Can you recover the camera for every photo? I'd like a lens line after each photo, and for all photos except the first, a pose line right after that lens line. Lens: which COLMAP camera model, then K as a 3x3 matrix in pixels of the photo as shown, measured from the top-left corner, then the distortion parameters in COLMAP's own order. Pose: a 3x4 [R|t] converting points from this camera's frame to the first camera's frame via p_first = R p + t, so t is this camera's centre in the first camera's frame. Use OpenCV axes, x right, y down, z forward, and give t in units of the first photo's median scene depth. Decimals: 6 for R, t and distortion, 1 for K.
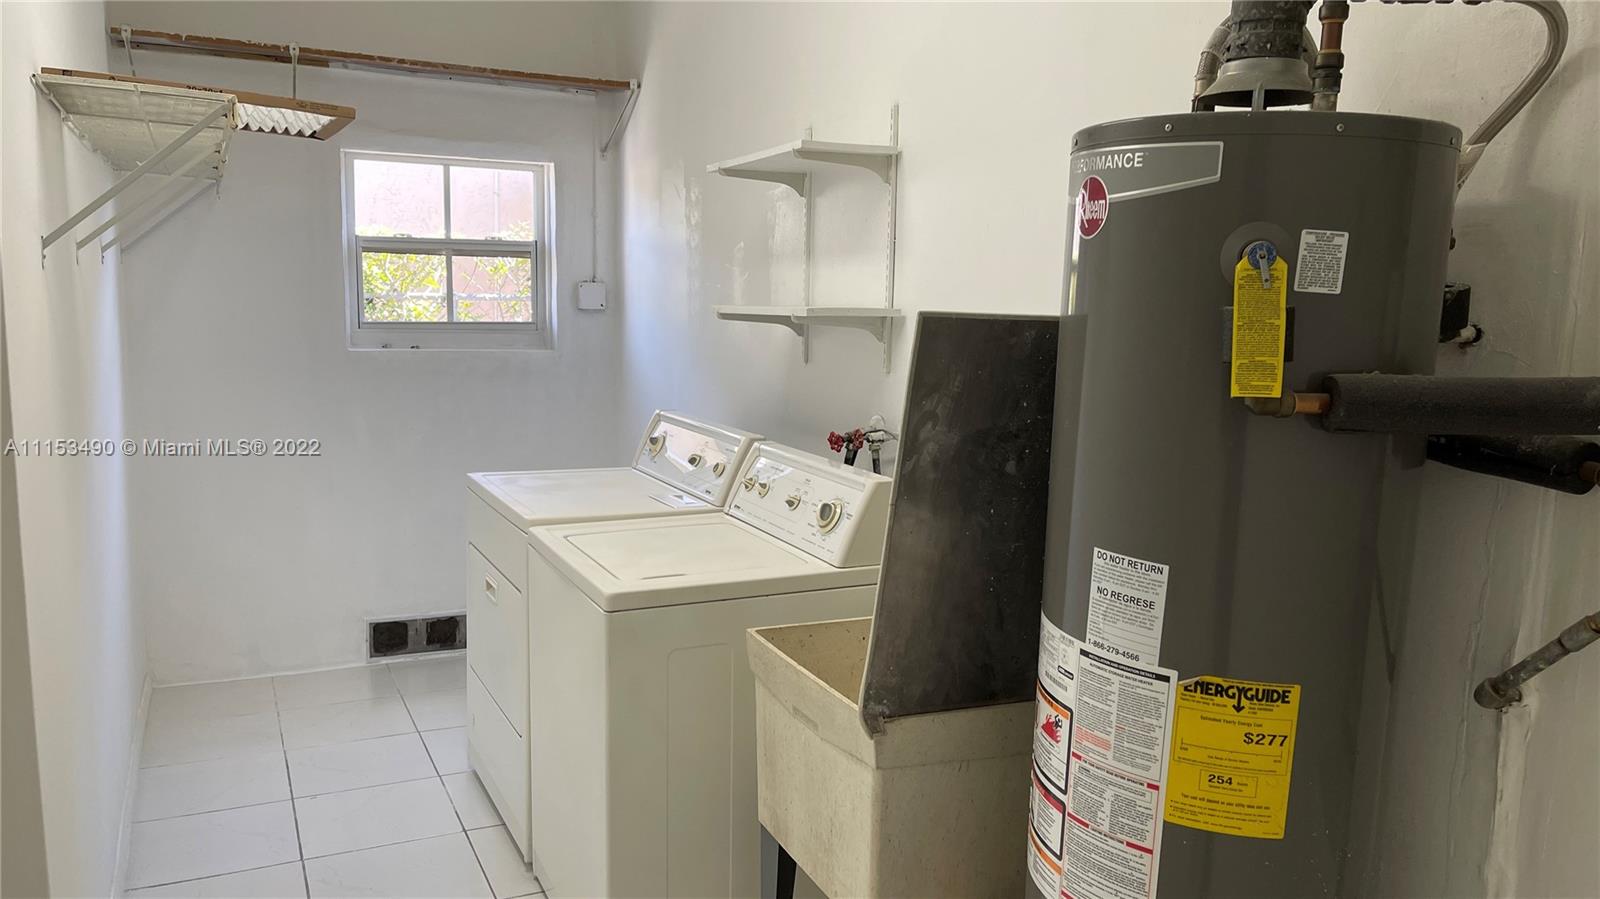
lens RADIAL K [[1201.2, 0, 796.4], [0, 1201.2, 454.0], [0, 0, 1]] dist [0.059385, -0.078125]
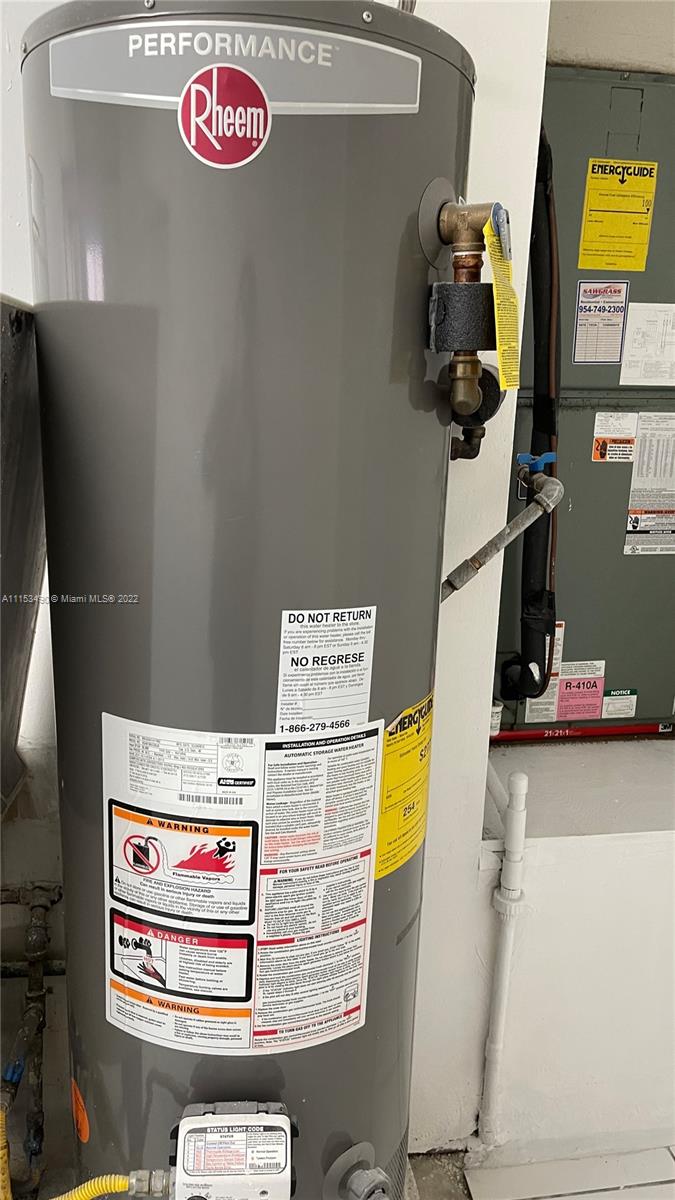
lens RADIAL K [[900.9, 0, 308.0], [0, 900.9, 622.4], [0, 0, 1]] dist [0.059385, -0.078125]
pose [[0.297429, -0.263485, 0.917667, -0.276500], [0.123242, 0.963719, 0.236763, -0.049209], [-0.946756, 0.042675, 0.319110, 0.807778]]
